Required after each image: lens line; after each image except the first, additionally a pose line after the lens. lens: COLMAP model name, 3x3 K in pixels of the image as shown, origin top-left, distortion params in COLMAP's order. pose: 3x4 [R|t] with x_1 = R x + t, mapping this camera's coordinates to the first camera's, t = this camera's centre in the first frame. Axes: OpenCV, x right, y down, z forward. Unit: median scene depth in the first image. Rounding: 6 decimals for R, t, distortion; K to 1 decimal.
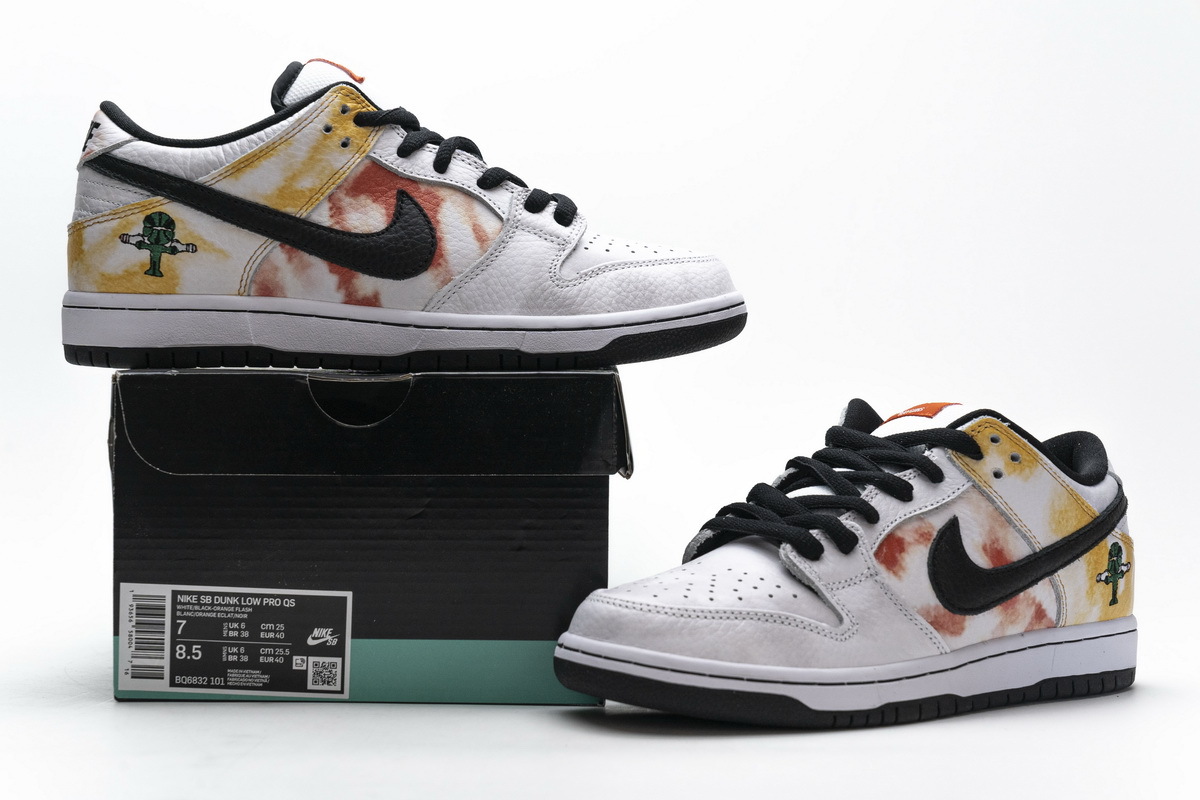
lens RADIAL K [[2412.1, 0, 600.0], [0, 2412.1, 400.0], [0, 0, 1]] dist [0.123889, 0.012629]
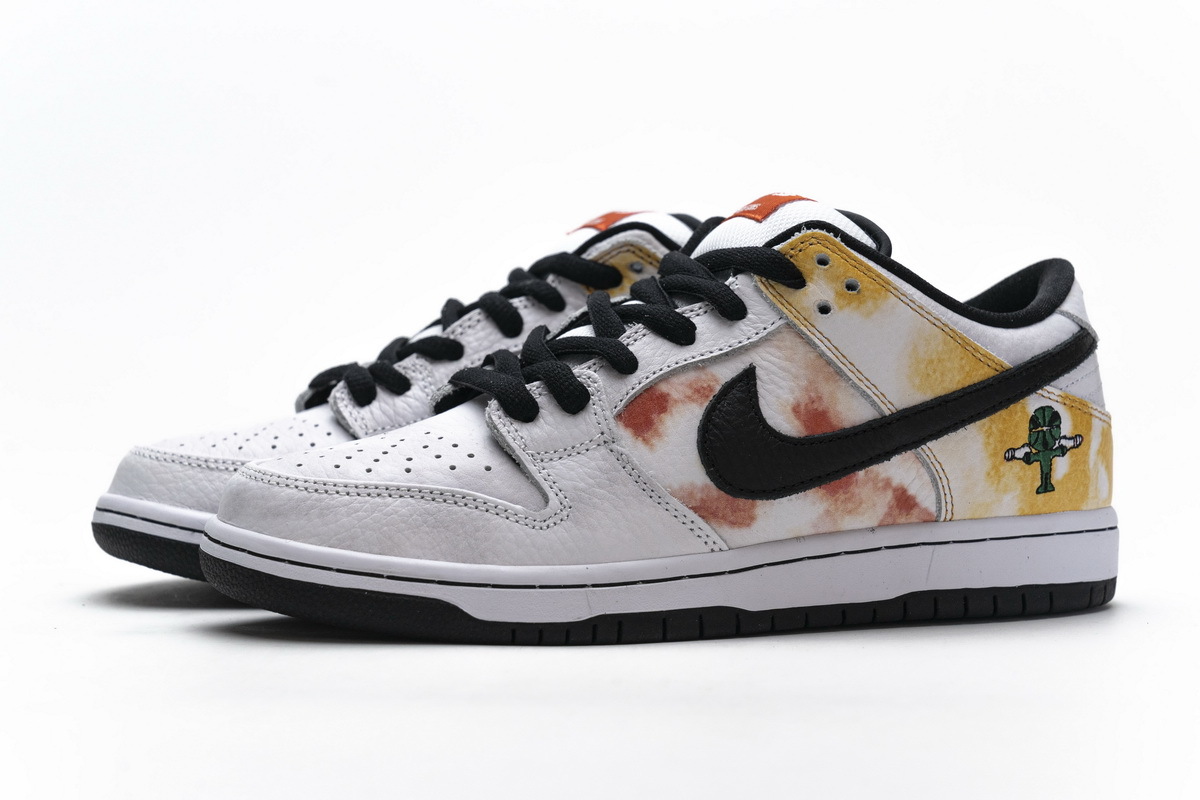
lens RADIAL K [[2412.1, 0, 600.0], [0, 2412.1, 400.0], [0, 0, 1]] dist [0.123889, 0.012629]
pose [[0.942597, 0.002071, -0.333927, 0.347456], [0.008054, 0.999549, 0.028932, 0.037133], [0.333836, -0.029961, 0.942155, 0.297055]]
